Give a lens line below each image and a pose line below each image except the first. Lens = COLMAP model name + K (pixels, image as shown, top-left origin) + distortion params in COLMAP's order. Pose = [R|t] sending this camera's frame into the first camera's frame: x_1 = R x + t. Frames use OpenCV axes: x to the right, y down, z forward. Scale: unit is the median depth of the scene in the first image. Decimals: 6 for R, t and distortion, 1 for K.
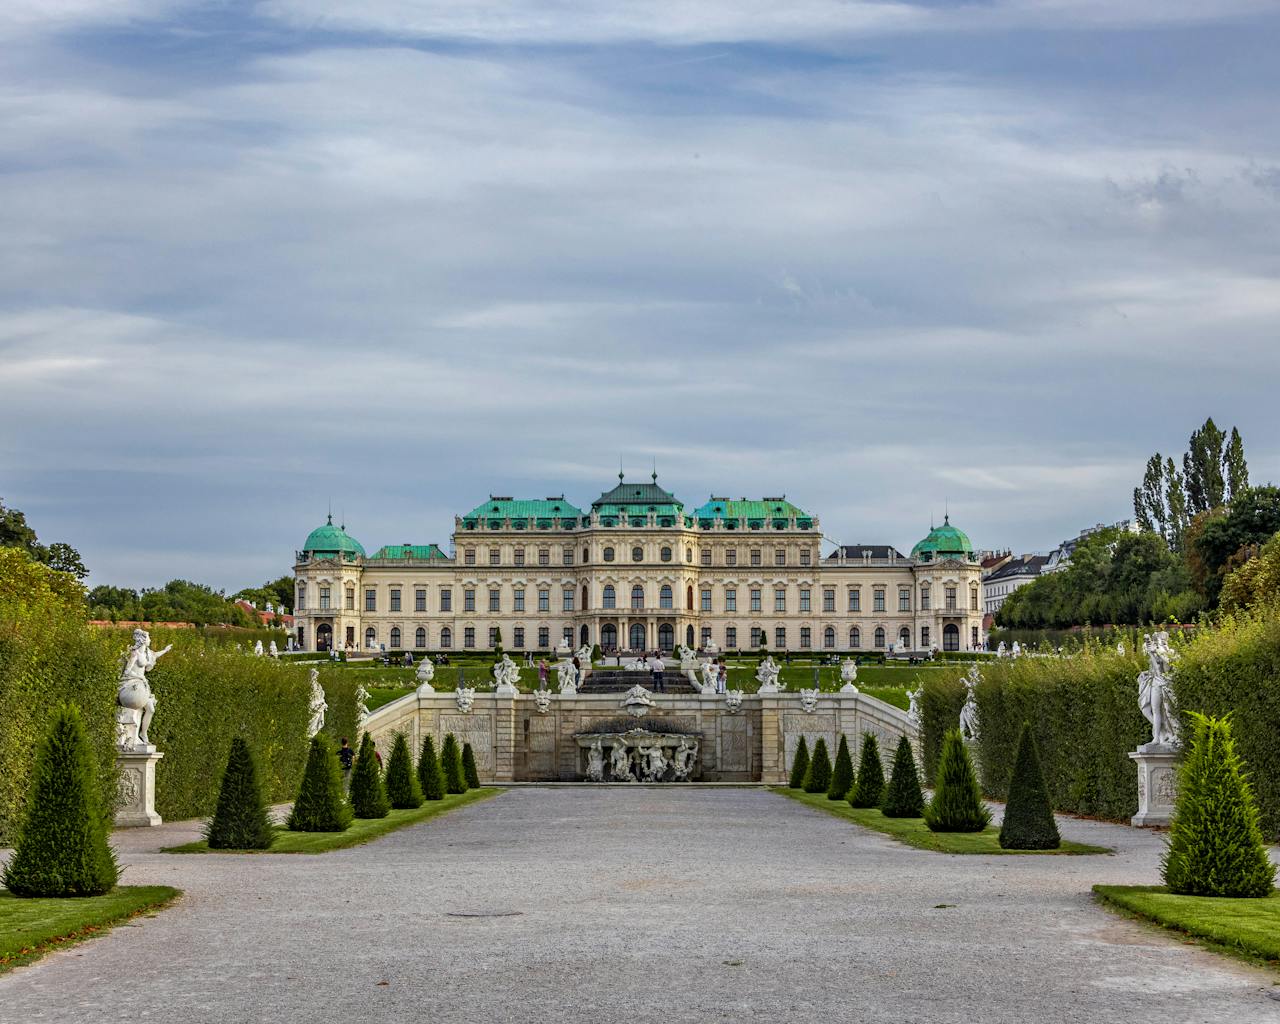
lens RADIAL K [[2813.7, 0, 613.4], [0, 2813.7, 511.3], [0, 0, 1]] dist [0.108902, -2.699565]
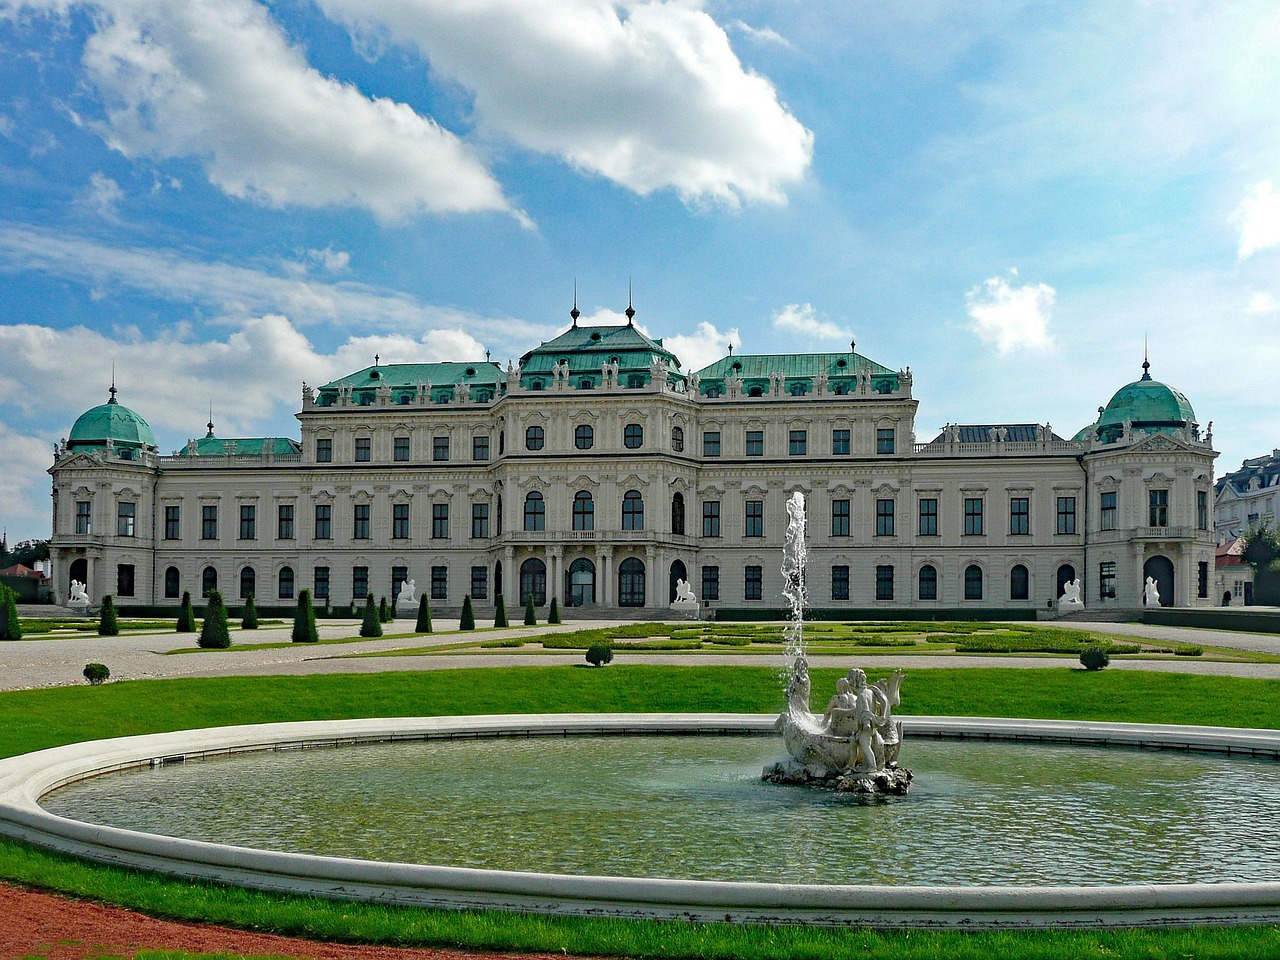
lens RADIAL K [[1287.5, 0, 641.6], [0, 1287.5, 593.3], [0, 0, 1]] dist [-0.003334, -0.000807]
pose [[0.986920, 0.000767, -0.161208, 0.062201], [0.006303, 0.999040, 0.043340, 0.035725], [0.161086, -0.043790, 0.985968, 0.743031]]
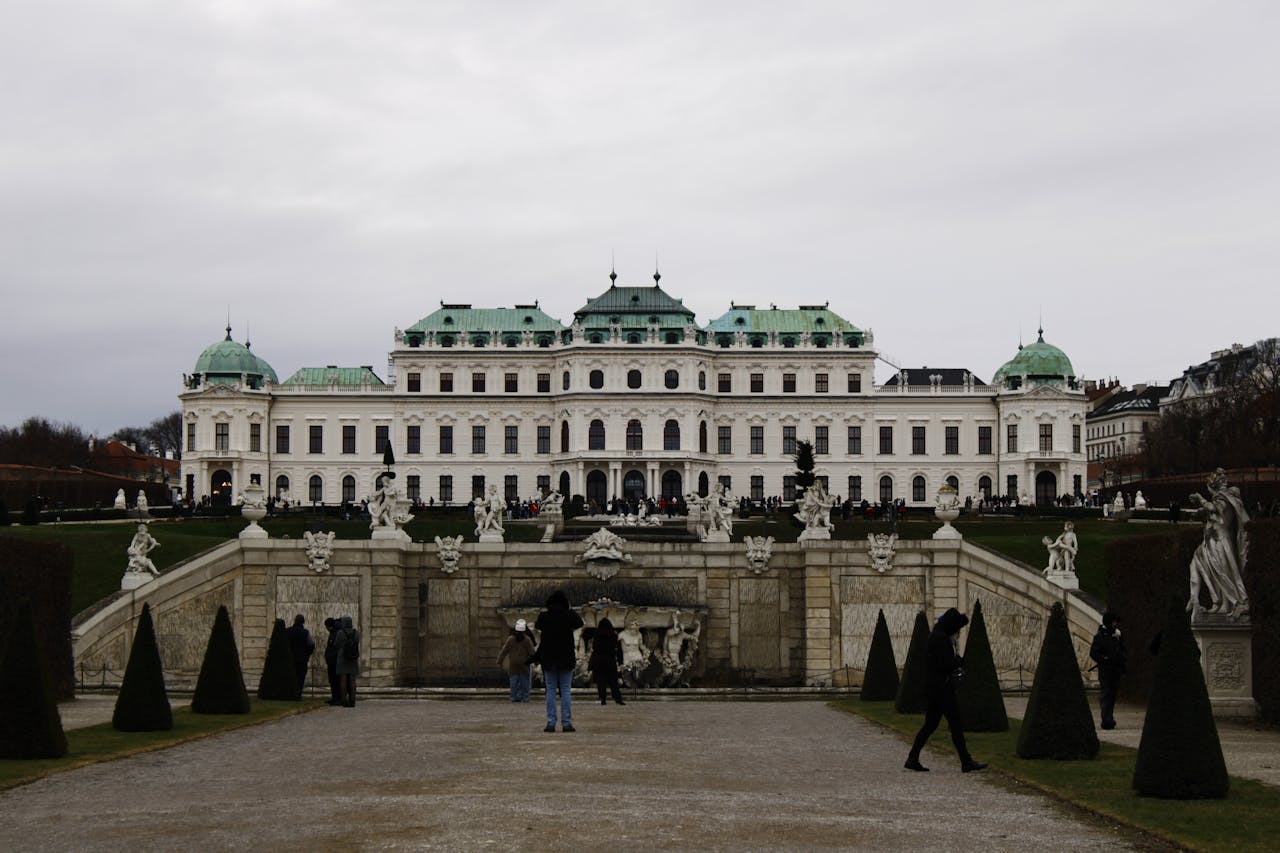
lens RADIAL K [[3484.0, 0, 657.0], [0, 3484.0, 425.0], [0, 0, 1]] dist [0.138648, -0.008418]
pose [[0.999917, 0.001247, 0.012855, 0.002611], [-0.001553, 0.999716, 0.023790, 0.005175], [-0.012822, -0.023808, 0.999634, 0.058645]]
